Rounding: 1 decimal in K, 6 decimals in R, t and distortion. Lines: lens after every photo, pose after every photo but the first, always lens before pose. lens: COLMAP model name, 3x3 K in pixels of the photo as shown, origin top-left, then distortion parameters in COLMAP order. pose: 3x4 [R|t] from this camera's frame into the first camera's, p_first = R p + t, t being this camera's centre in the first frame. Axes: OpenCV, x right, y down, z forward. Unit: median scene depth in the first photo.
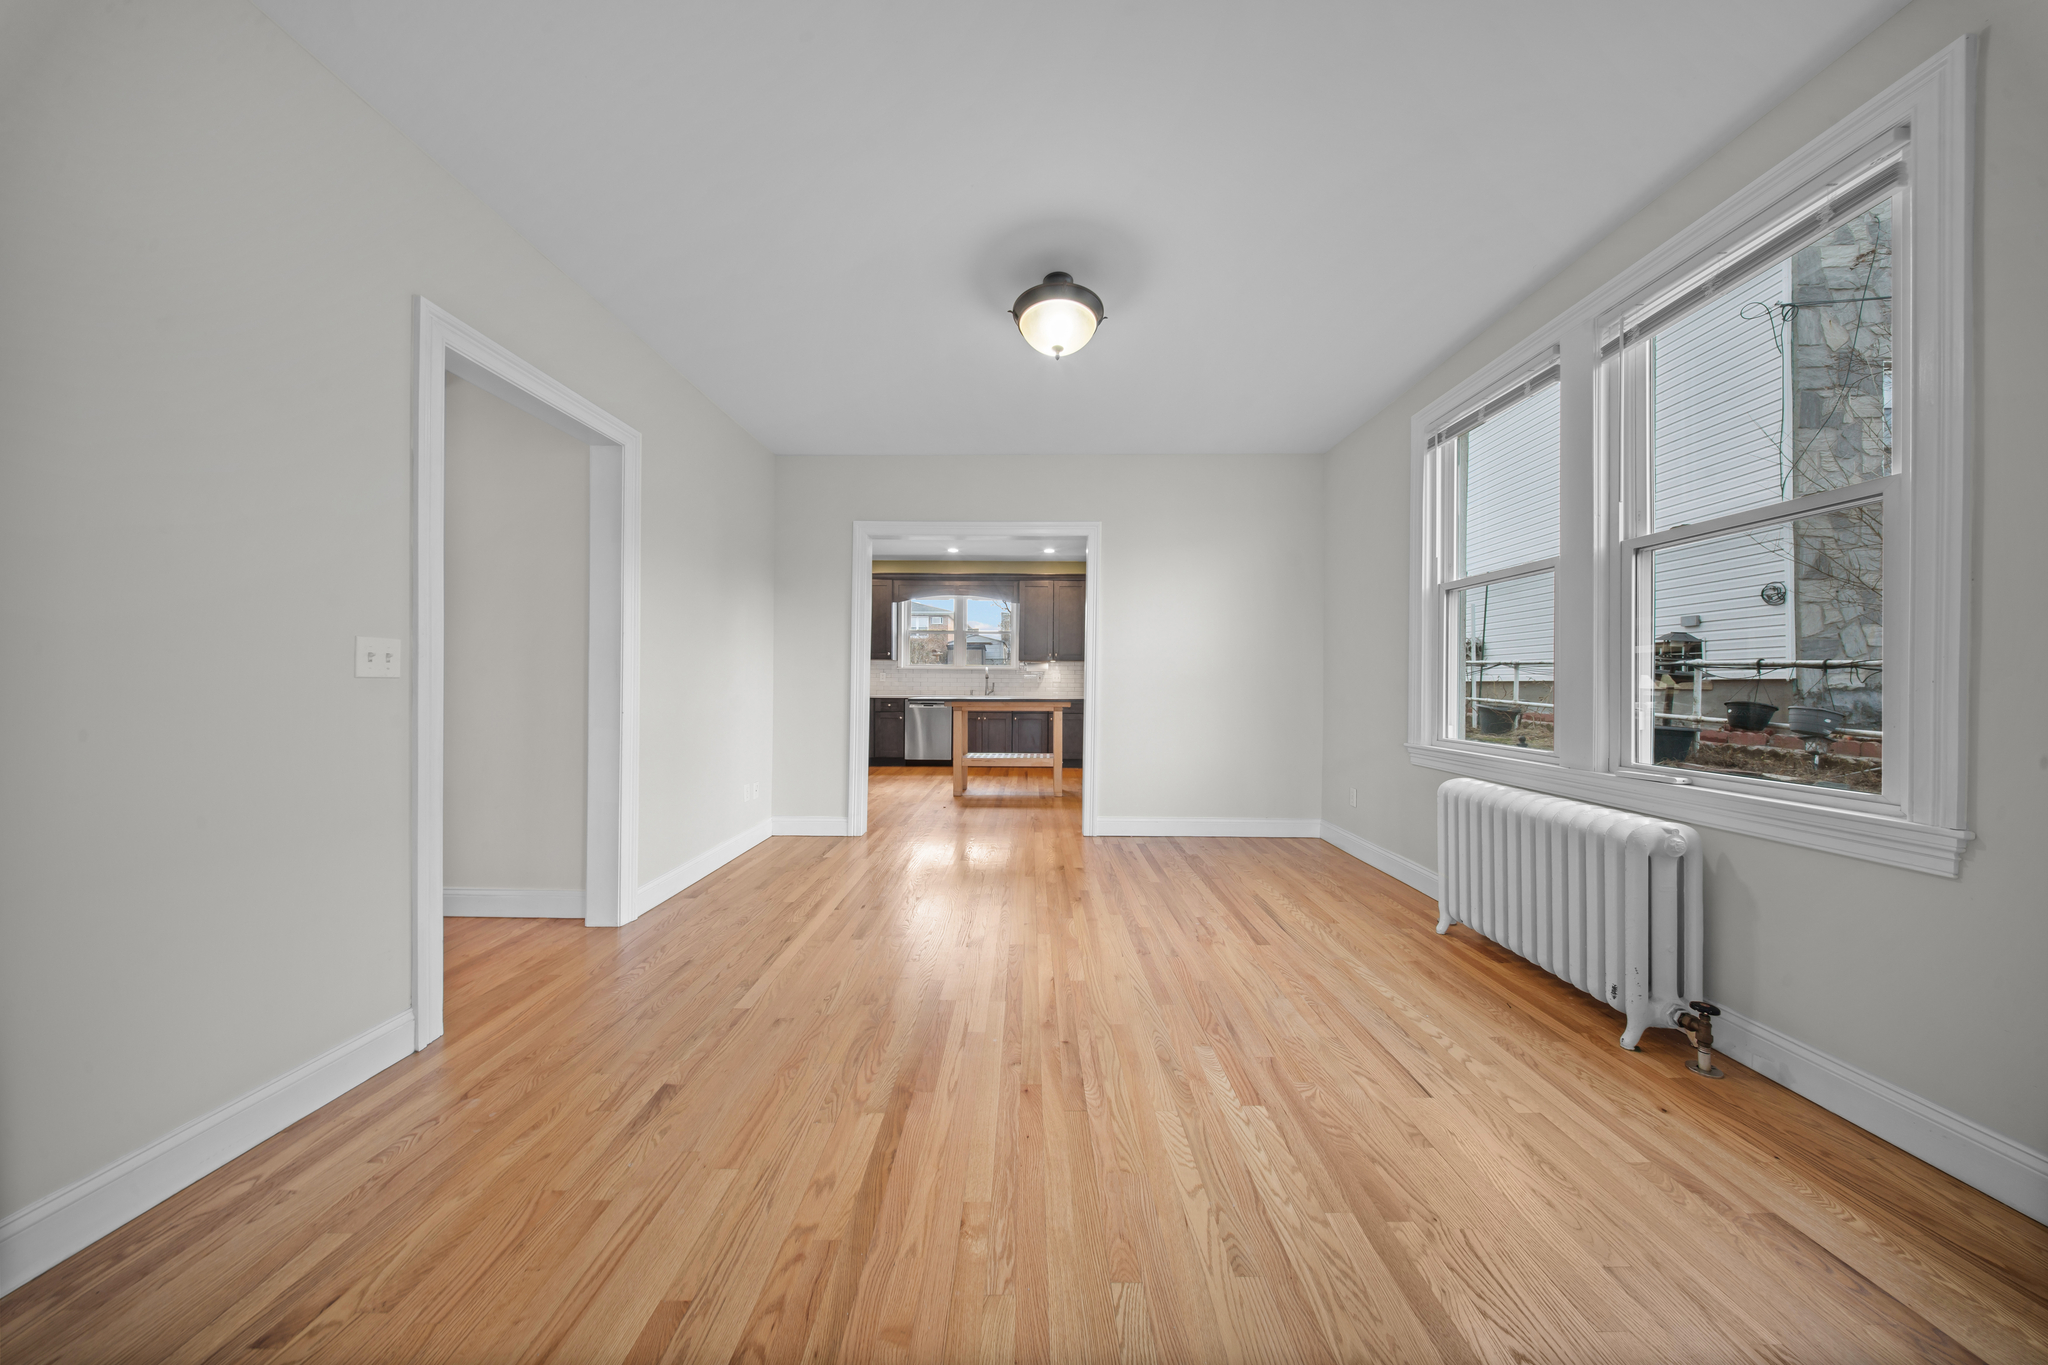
lens RADIAL K [[606.1, 0, 1027.1], [0, 606.1, 680.0], [0, 0, 1]] dist [0.008236, -0.004249]
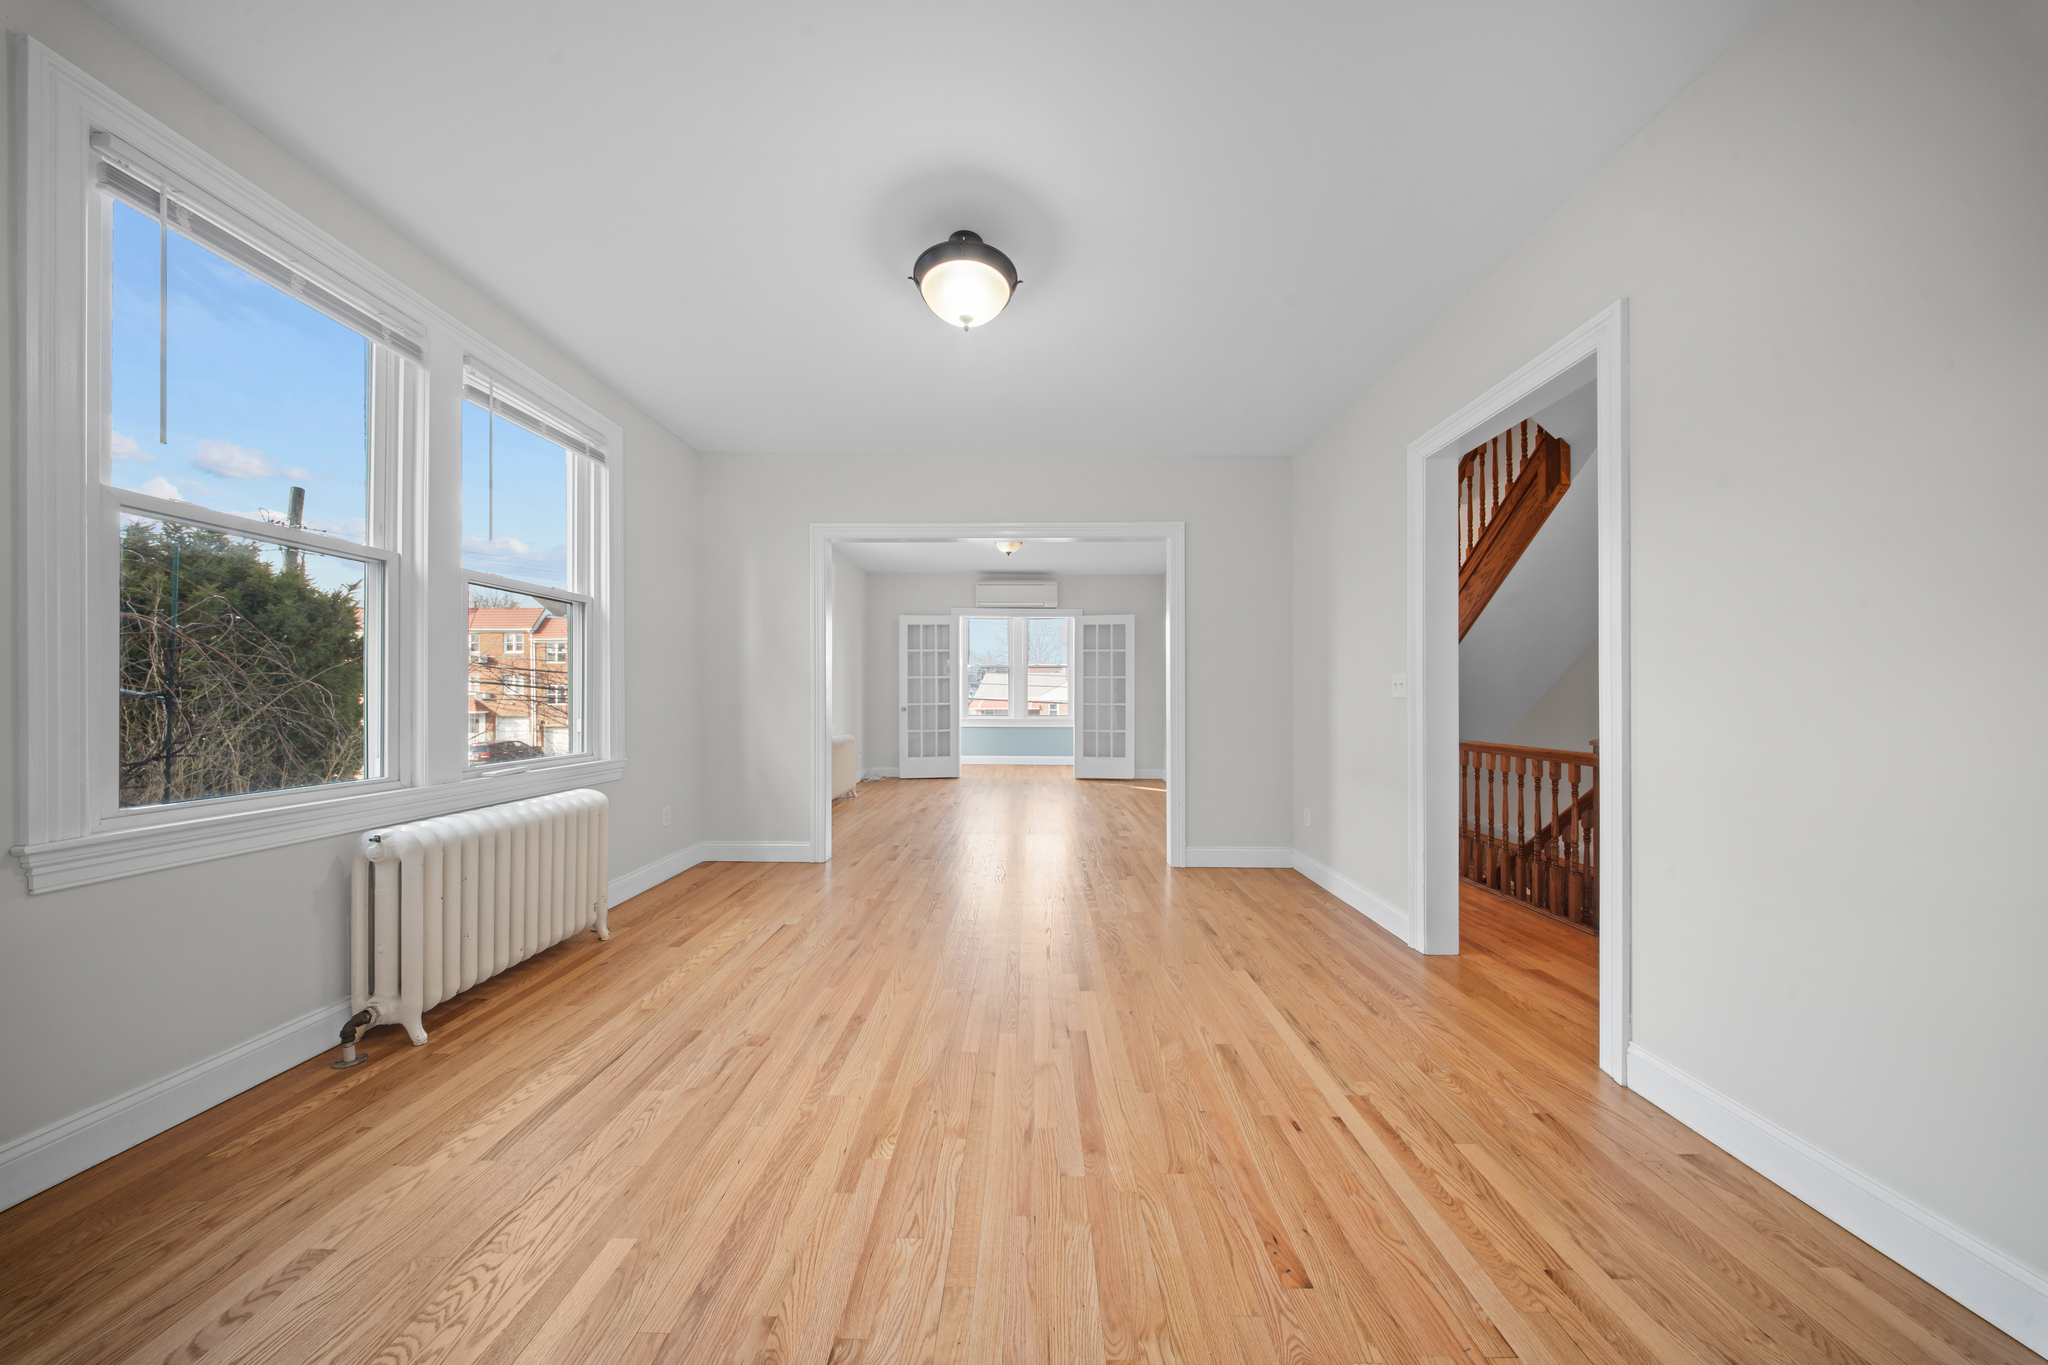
lens RADIAL K [[607.2, 0, 1024.1], [0, 607.2, 690.9], [0, 0, 1]] dist [0.008014, -0.004045]
pose [[-0.999947, -0.005216, 0.008823, -0.043973], [-0.005342, 0.999883, -0.014315, 0.004594], [-0.008747, -0.014361, -0.999859, 1.871728]]
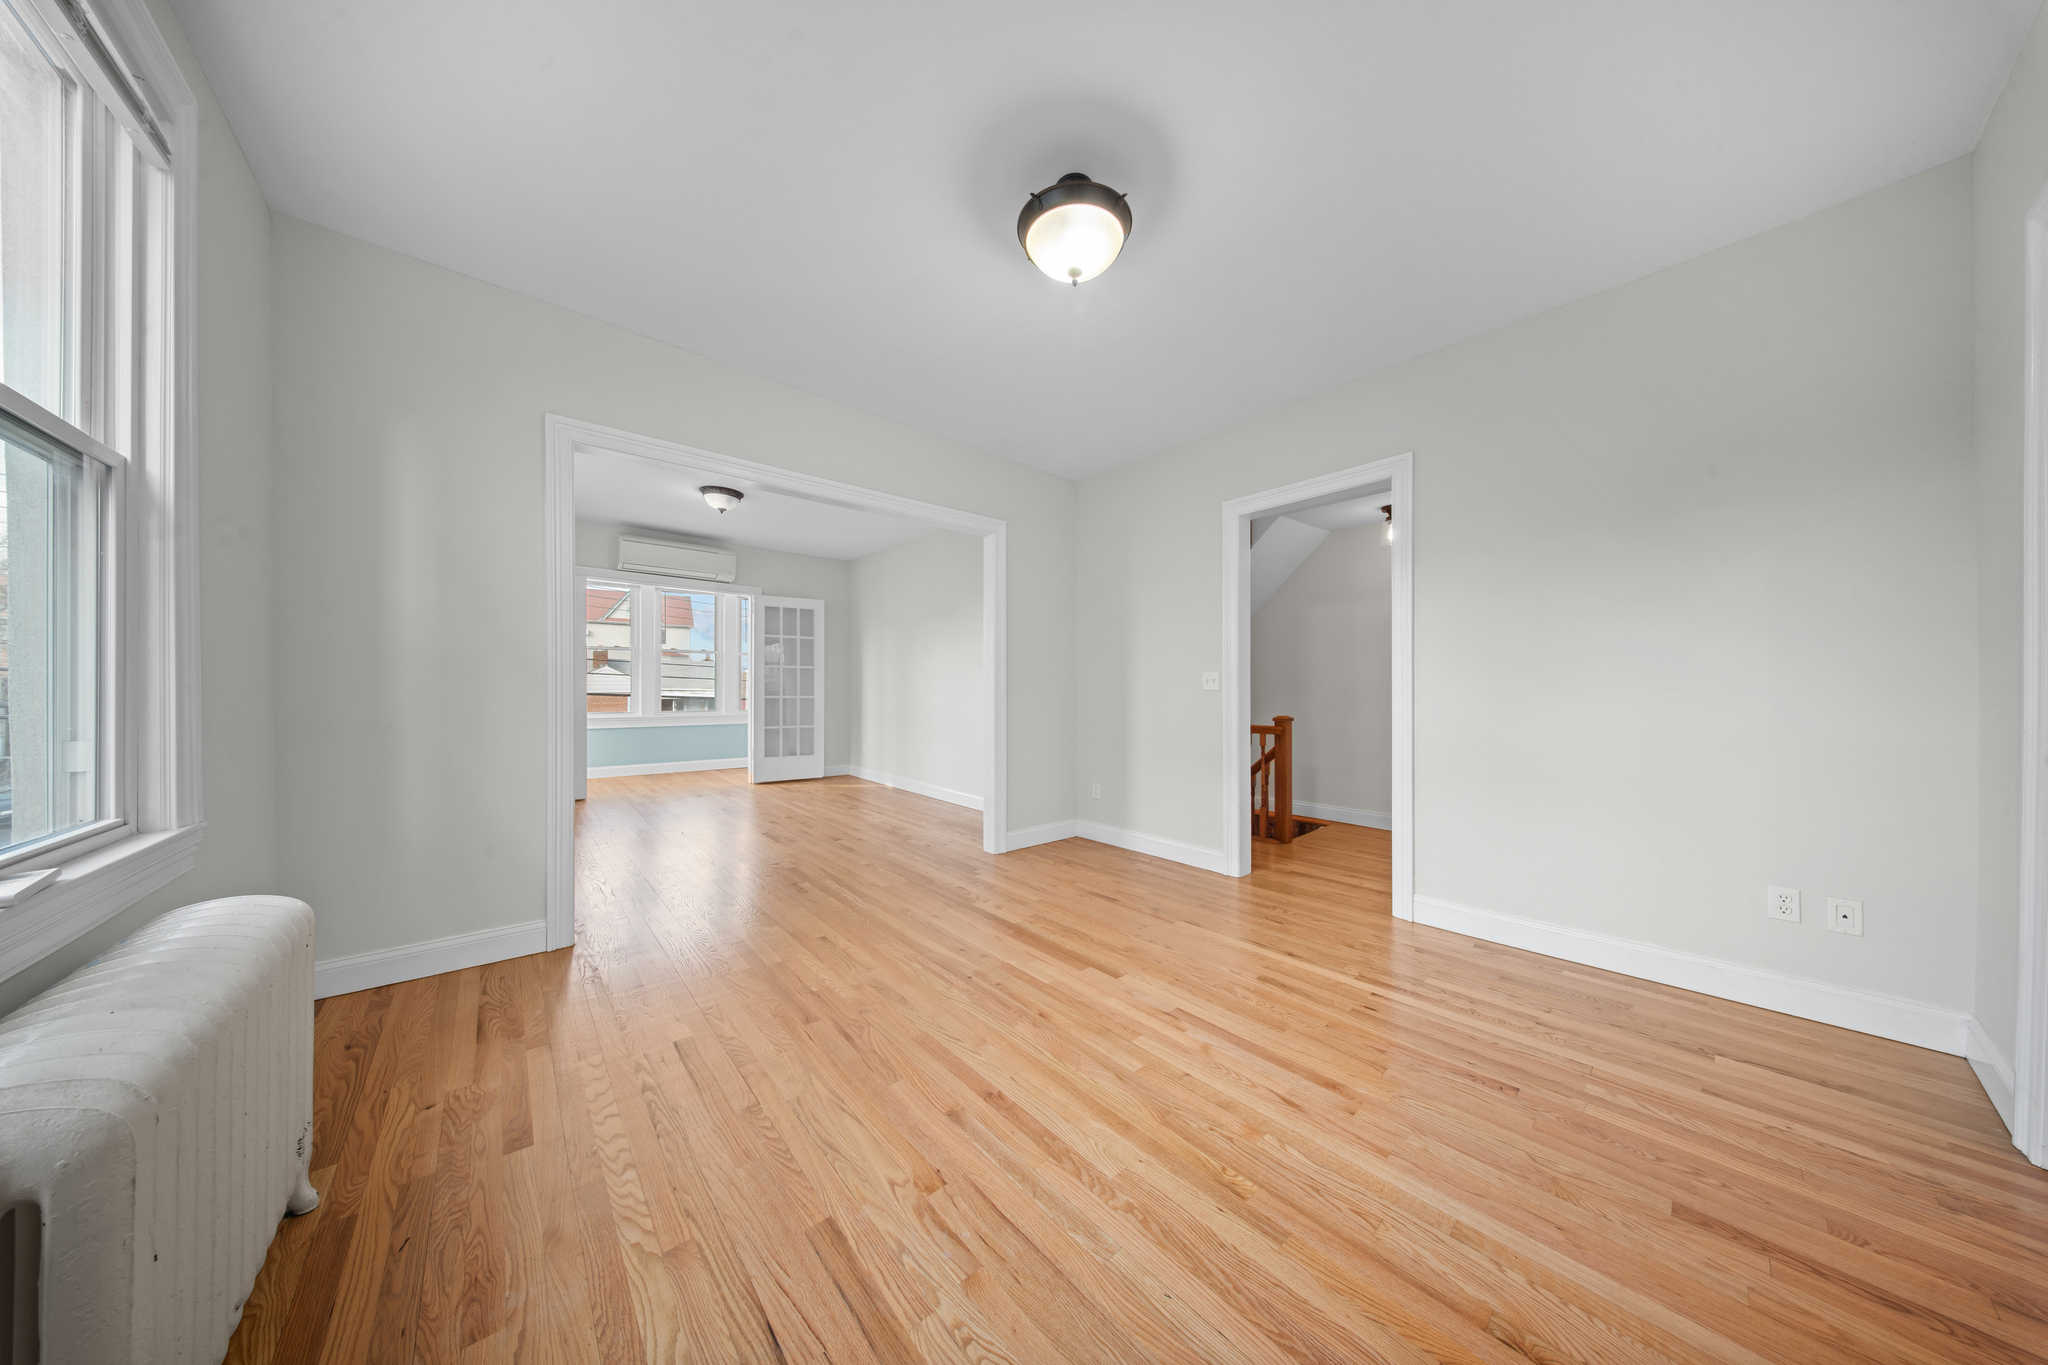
lens RADIAL K [[606.1, 0, 1027.1], [0, 606.1, 680.0], [0, 0, 1]] dist [0.008236, -0.004249]
pose [[-0.752487, -0.015038, -0.658436, 0.619925], [-0.001978, 0.999786, -0.020573, 0.004294], [0.658604, -0.014178, -0.752356, 1.554875]]
